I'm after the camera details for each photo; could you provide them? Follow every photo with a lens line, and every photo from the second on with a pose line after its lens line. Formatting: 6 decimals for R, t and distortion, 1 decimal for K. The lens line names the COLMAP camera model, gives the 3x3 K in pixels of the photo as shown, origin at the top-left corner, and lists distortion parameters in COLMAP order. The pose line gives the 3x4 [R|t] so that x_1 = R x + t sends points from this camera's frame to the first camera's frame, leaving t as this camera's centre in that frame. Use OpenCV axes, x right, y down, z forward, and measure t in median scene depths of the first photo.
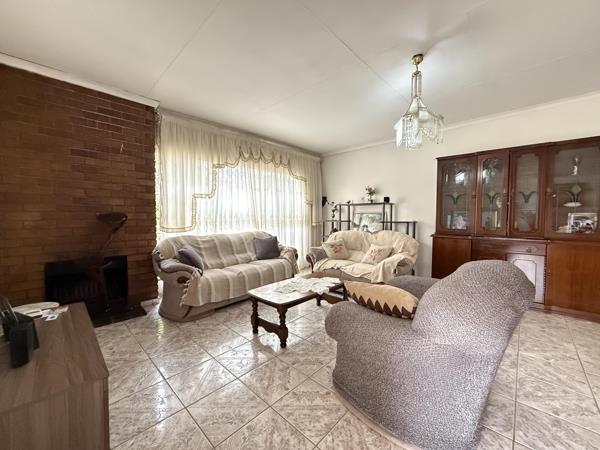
lens RADIAL K [[237.5, 0, 299.8], [0, 237.5, 225.9], [0, 0, 1]] dist [0.000228, 0.000067]
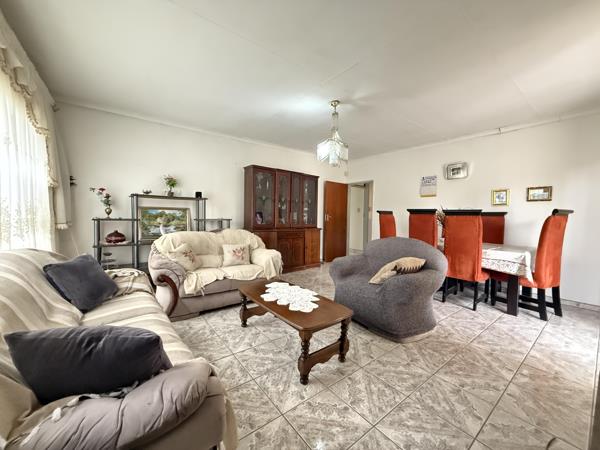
lens RADIAL K [[237.5, 0, 300.9], [0, 237.5, 224.5], [0, 0, 1]] dist [0.000228, 0.000067]
pose [[0.156006, -0.031483, 0.987254, -0.693555], [0.026268, 0.999271, 0.027715, -0.020571], [-0.987407, 0.021610, 0.156719, 0.730362]]
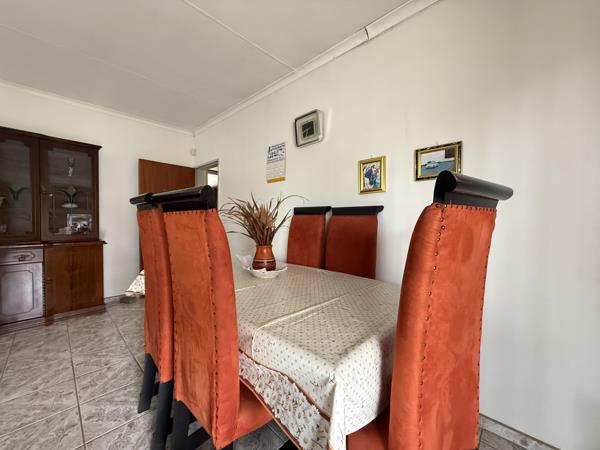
lens RADIAL K [[237.5, 0, 299.1], [0, 237.5, 225.5], [0, 0, 1]] dist [0.000228, 0.000067]
pose [[-0.000259, -0.023217, 0.999730, 0.150595], [0.036952, 0.999047, 0.023211, 0.005683], [-0.999317, 0.036948, 0.000599, 0.040801]]
